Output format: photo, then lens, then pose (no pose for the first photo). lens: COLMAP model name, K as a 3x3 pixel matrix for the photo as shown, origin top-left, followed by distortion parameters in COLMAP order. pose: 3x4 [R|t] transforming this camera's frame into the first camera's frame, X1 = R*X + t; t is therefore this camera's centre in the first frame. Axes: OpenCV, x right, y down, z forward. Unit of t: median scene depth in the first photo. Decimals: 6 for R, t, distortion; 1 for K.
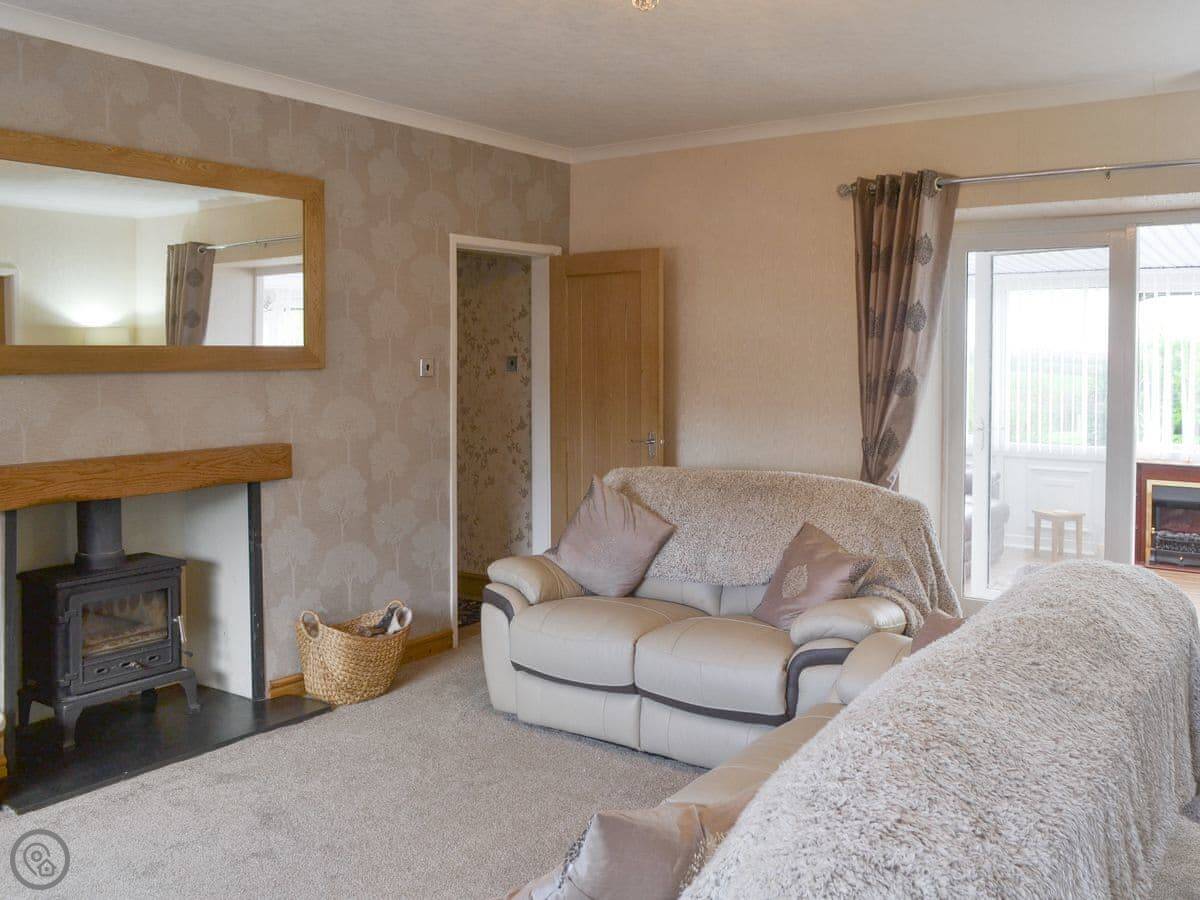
lens RADIAL K [[1028.8, 0, 600.2], [0, 1028.8, 378.4], [0, 0, 1]] dist [0.002320, -0.005049]
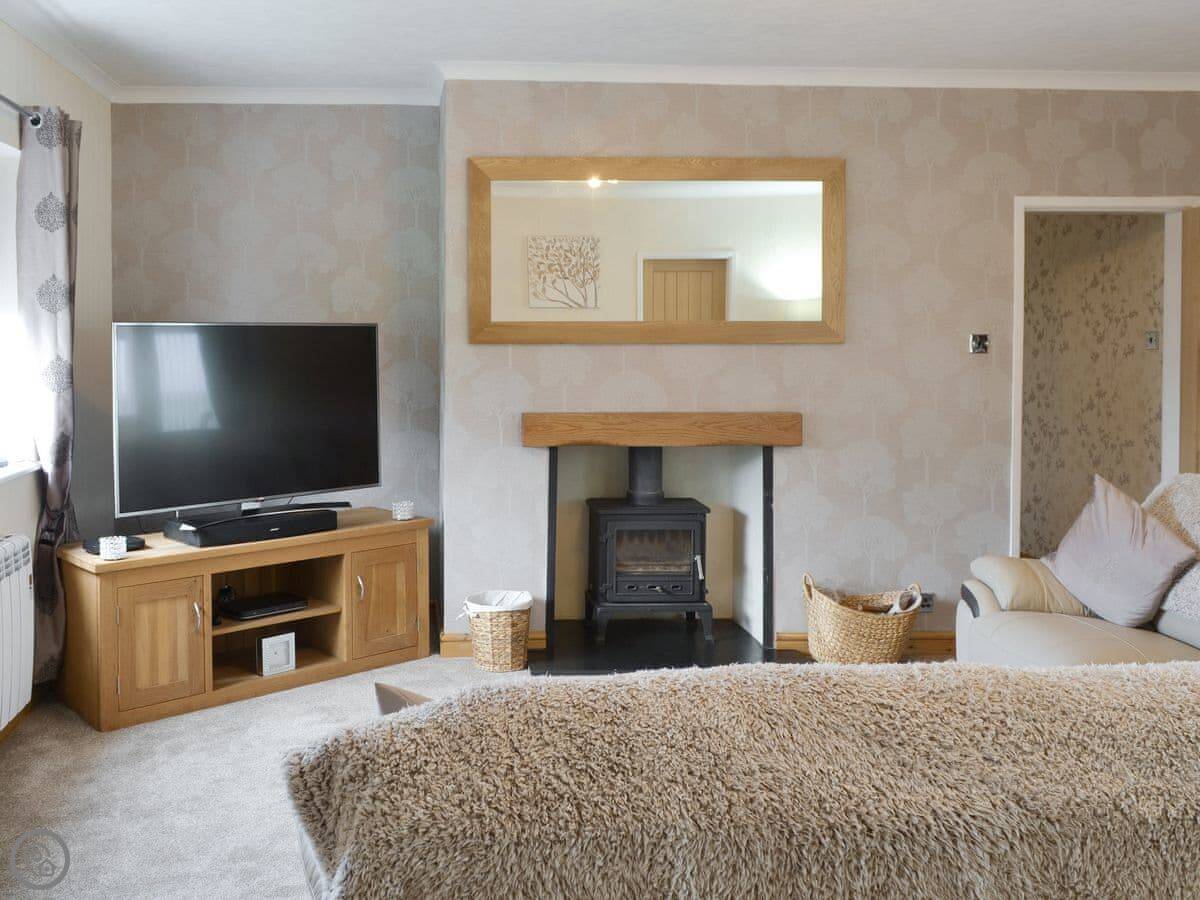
lens RADIAL K [[1123.3, 0, 599.4], [0, 1123.3, 341.1], [0, 0, 1]] dist [-0.002854, -0.000393]
pose [[0.643096, 0.018427, -0.765564, 0.448266], [-0.022048, 0.999742, 0.005543, -0.012688], [0.765468, 0.013314, 0.643336, 0.097964]]
